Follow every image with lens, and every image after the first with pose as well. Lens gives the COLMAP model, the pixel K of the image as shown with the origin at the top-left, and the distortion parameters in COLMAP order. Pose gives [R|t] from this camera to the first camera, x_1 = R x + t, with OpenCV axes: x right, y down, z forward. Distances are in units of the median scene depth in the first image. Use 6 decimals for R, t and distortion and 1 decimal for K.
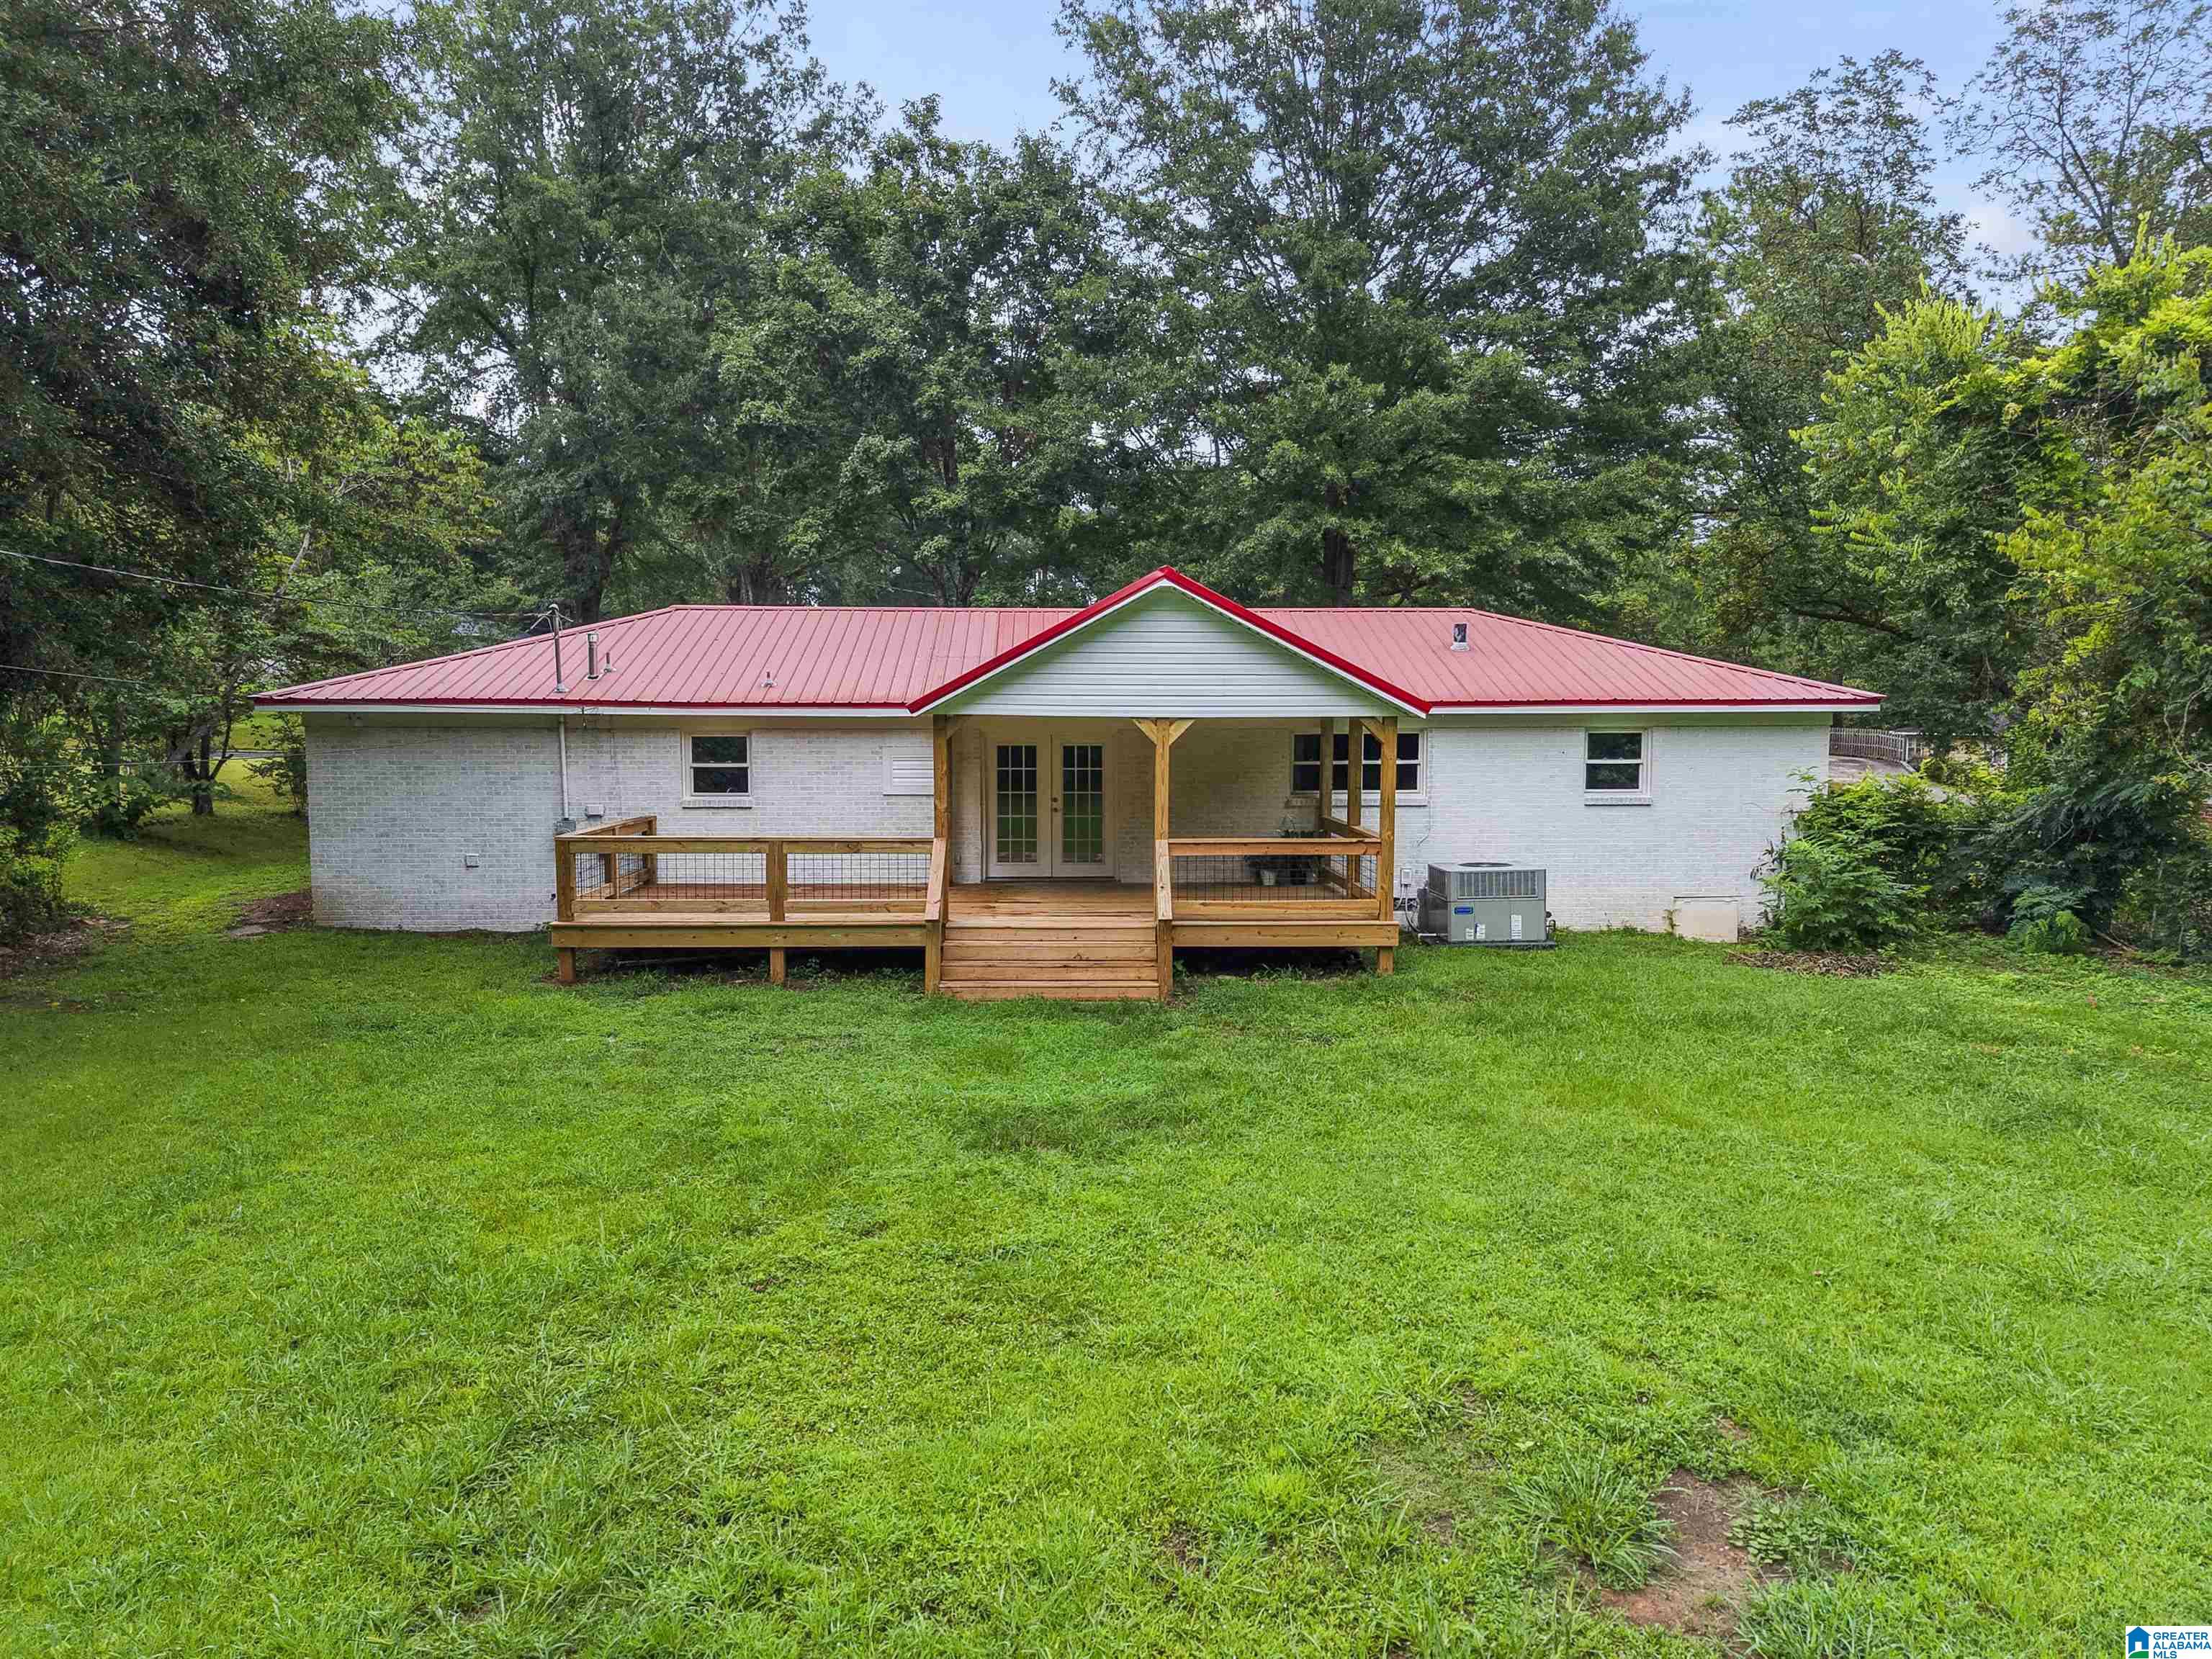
lens RADIAL K [[1446.8, 0, 1106.0], [0, 1446.8, 829.5], [0, 0, 1]] dist [0.067808, -0.065920]
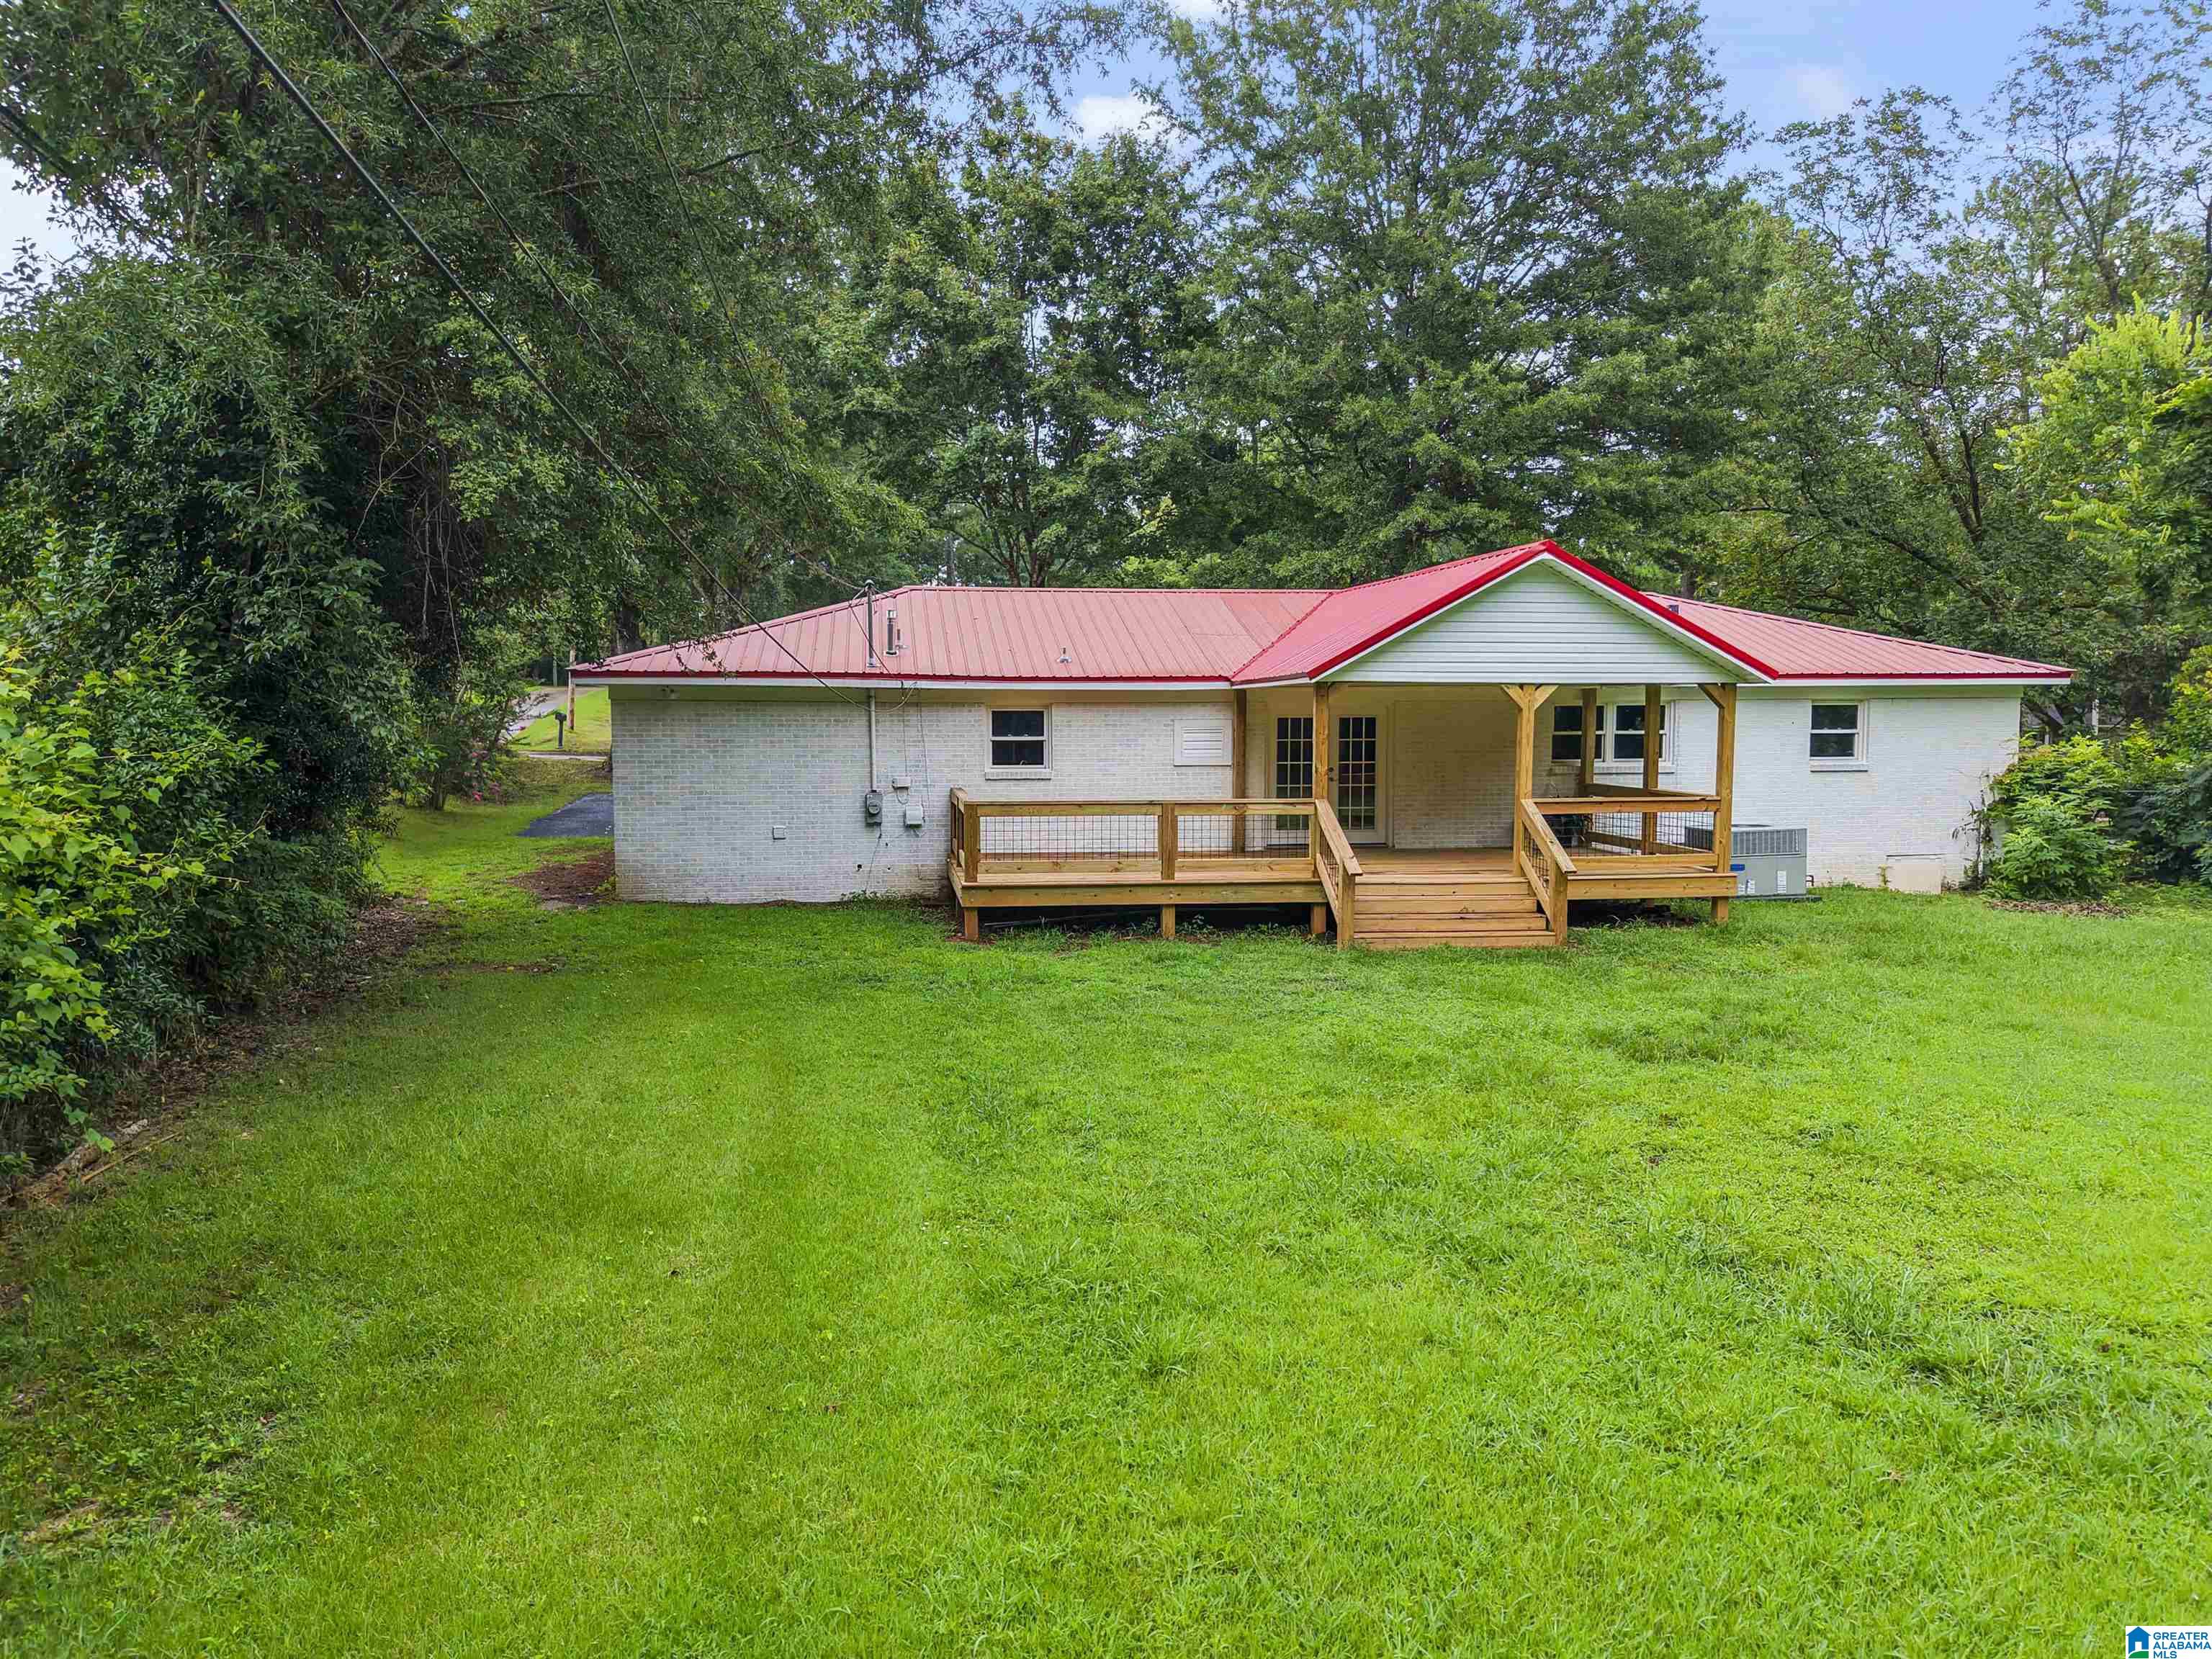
lens RADIAL K [[1446.8, 0, 1106.0], [0, 1446.8, 829.5], [0, 0, 1]] dist [0.067808, -0.065920]
pose [[0.994566, -0.010299, 0.103602, -0.310292], [0.010283, 0.999947, 0.000682, 0.020672], [-0.103603, 0.000387, 0.994619, -0.029074]]
